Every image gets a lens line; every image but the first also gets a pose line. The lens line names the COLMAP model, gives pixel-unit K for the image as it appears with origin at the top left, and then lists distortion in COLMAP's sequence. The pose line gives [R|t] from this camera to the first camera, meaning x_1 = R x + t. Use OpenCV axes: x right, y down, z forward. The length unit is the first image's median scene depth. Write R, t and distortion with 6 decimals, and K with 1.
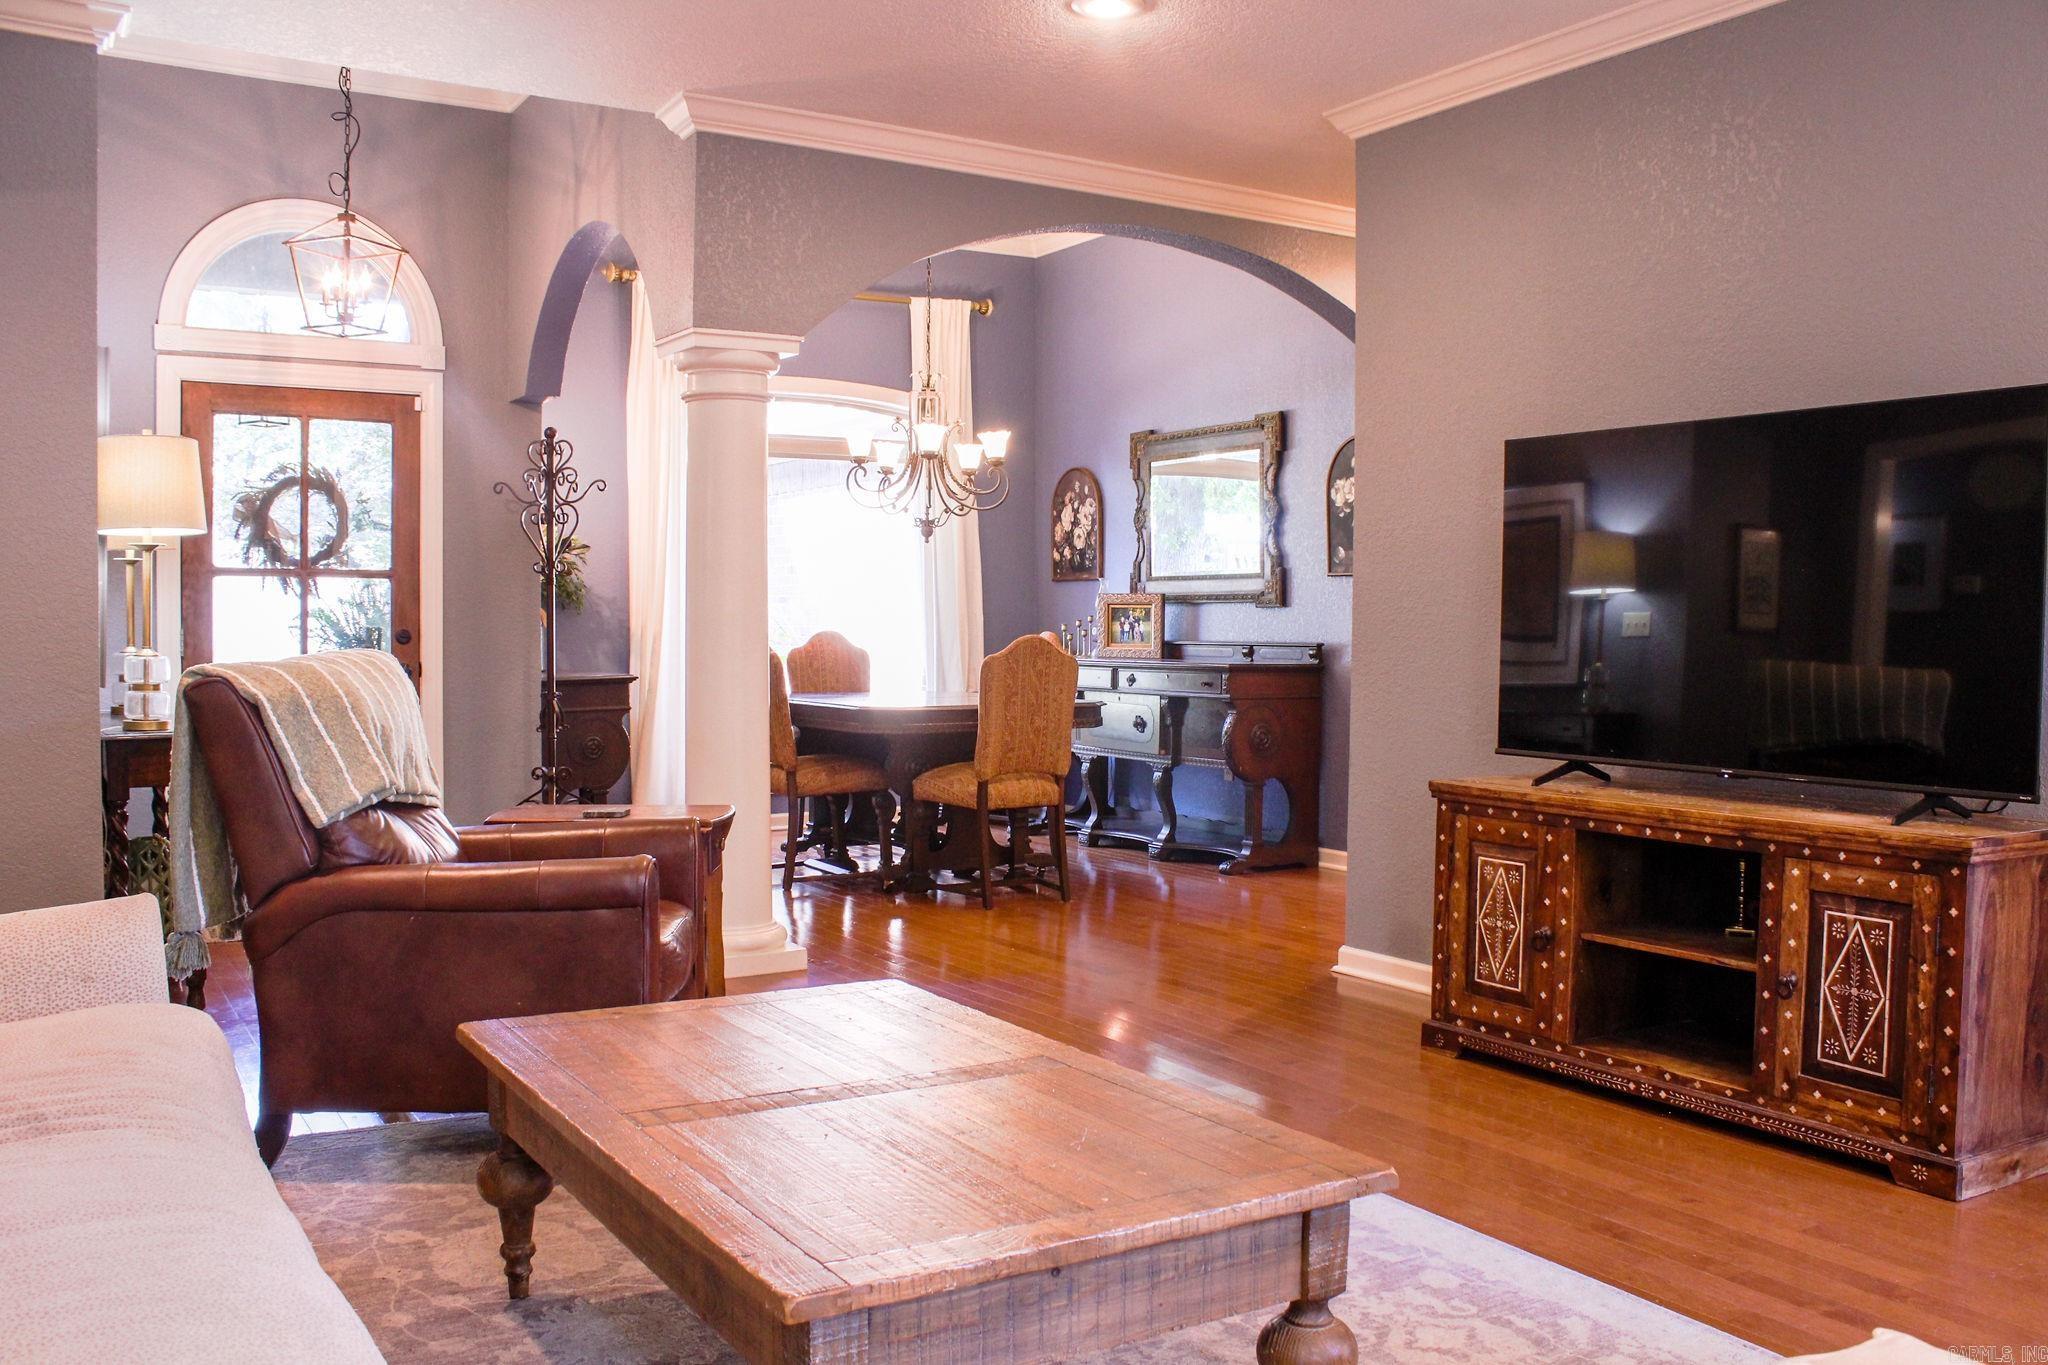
lens RADIAL K [[1675.6, 0, 1024.0], [0, 1675.6, 682.5], [0, 0, 1]] dist [-0.140771, 0.004612]
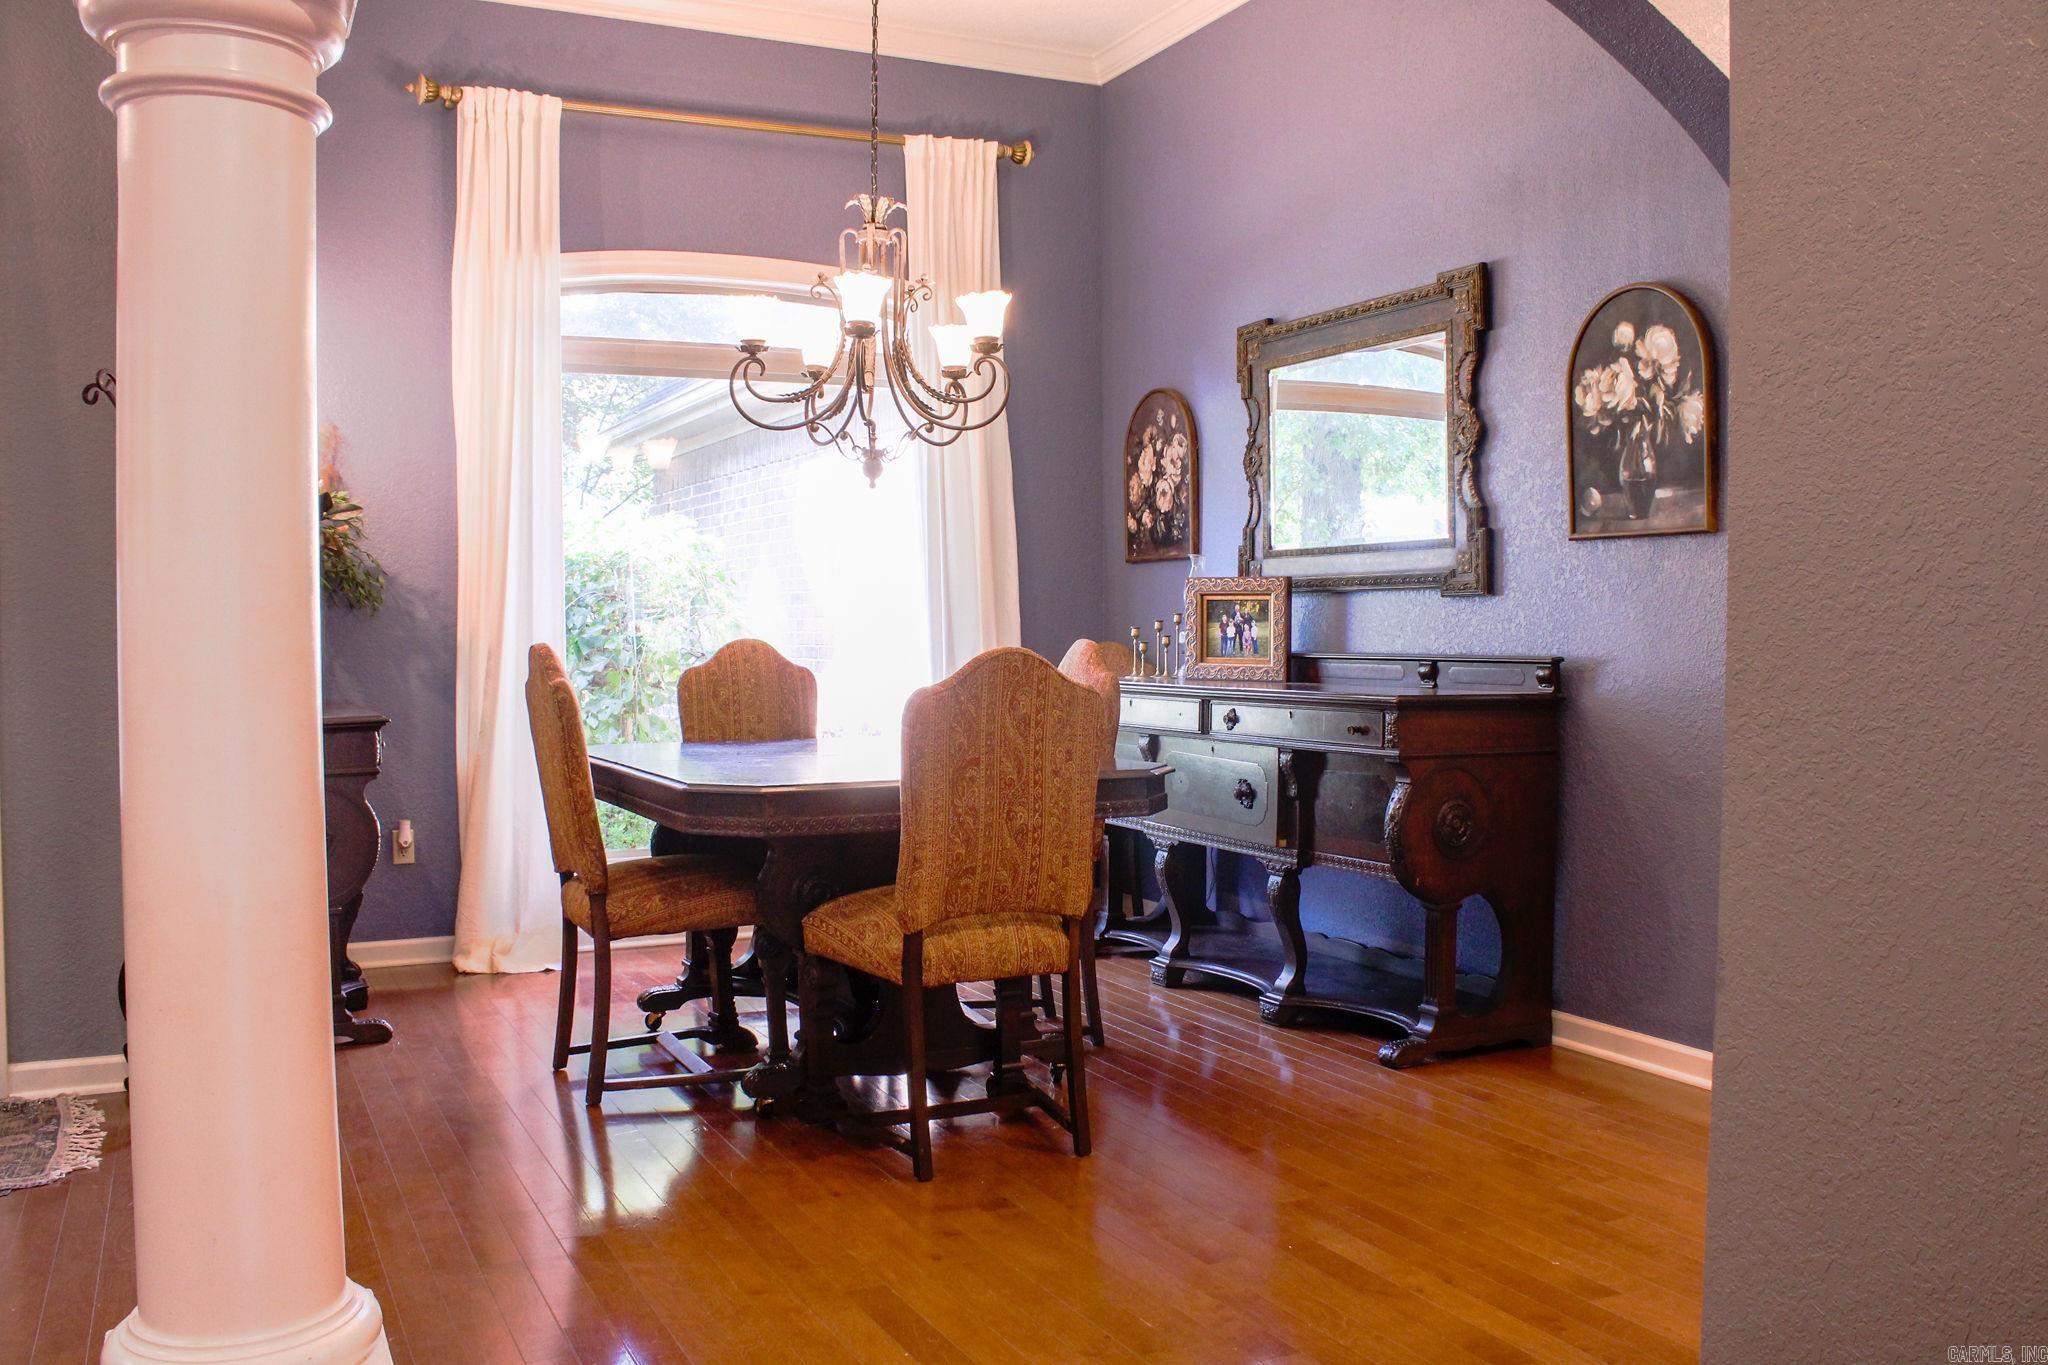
lens RADIAL K [[1675.6, 0, 1024.0], [0, 1675.6, 682.5], [0, 0, 1]] dist [-0.140771, 0.004612]
pose [[0.995502, -0.002065, -0.094723, 0.046223], [0.001765, 0.999993, -0.003252, -0.012653], [0.094729, 0.003070, 0.995498, 0.393768]]
